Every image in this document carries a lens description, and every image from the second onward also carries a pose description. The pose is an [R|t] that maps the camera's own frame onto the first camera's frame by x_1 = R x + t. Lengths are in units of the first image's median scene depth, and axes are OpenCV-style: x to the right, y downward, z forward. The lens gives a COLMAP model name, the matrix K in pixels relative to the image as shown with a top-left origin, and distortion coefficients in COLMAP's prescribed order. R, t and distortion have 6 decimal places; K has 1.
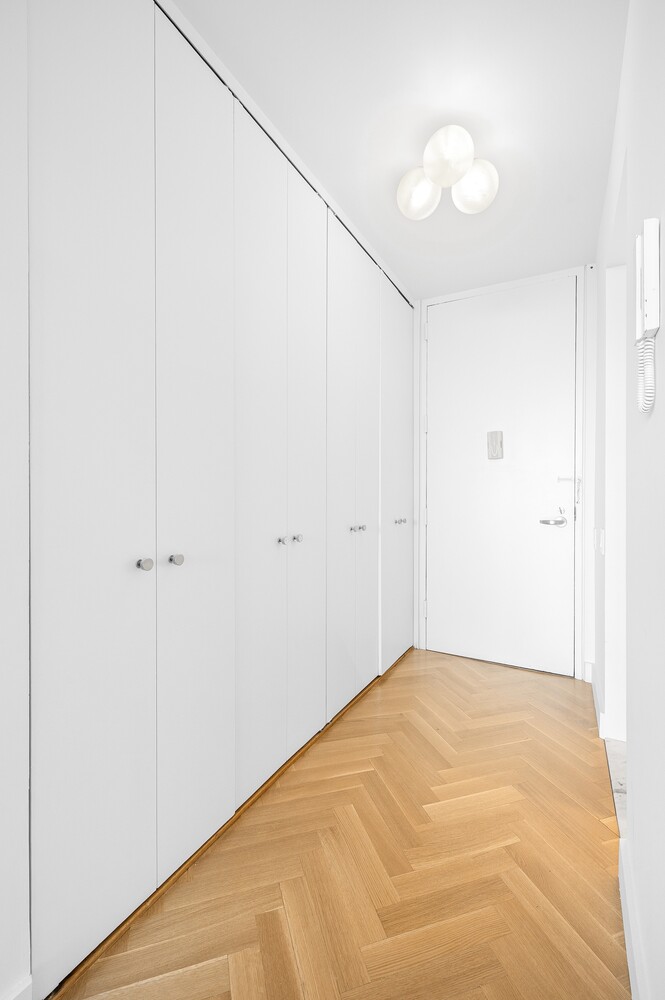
lens RADIAL K [[427.0, 0, 332.5], [0, 427.0, 500.0], [0, 0, 1]] dist [0.001416, 0.000258]
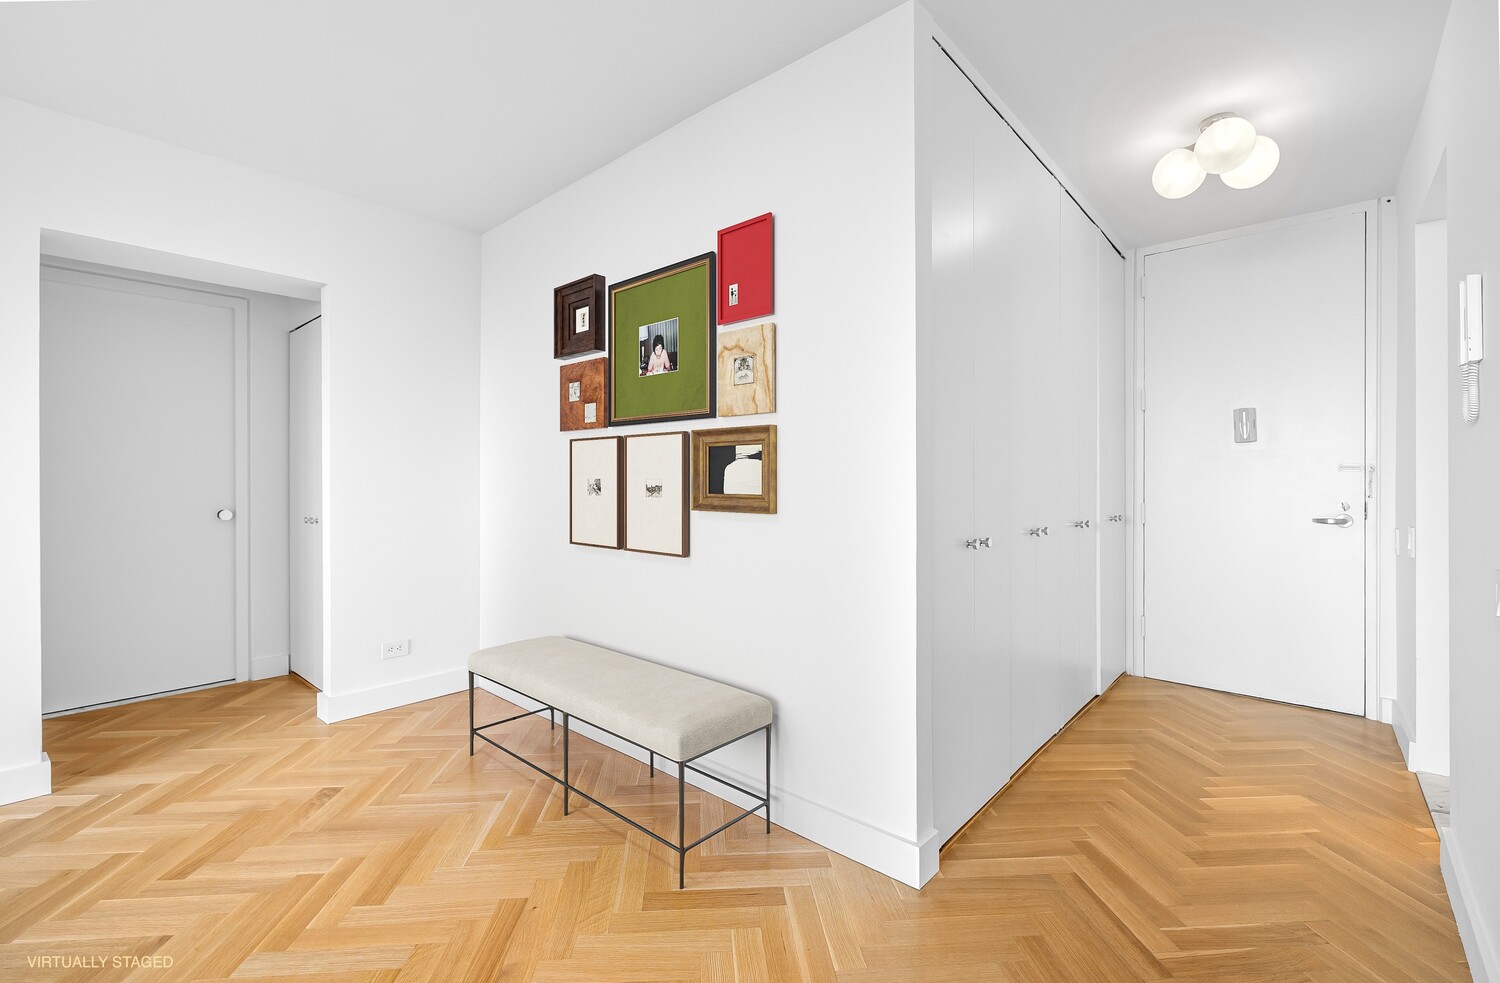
lens RADIAL K [[630.4, 0, 750.0], [0, 630.4, 491.5], [0, 0, 1]] dist [0.000075, -0.000278]
pose [[0.974716, 0.000275, -0.223448, -0.344797], [-0.001851, 0.999975, -0.006844, 0.008210], [0.223440, 0.007085, 0.974692, -0.480278]]
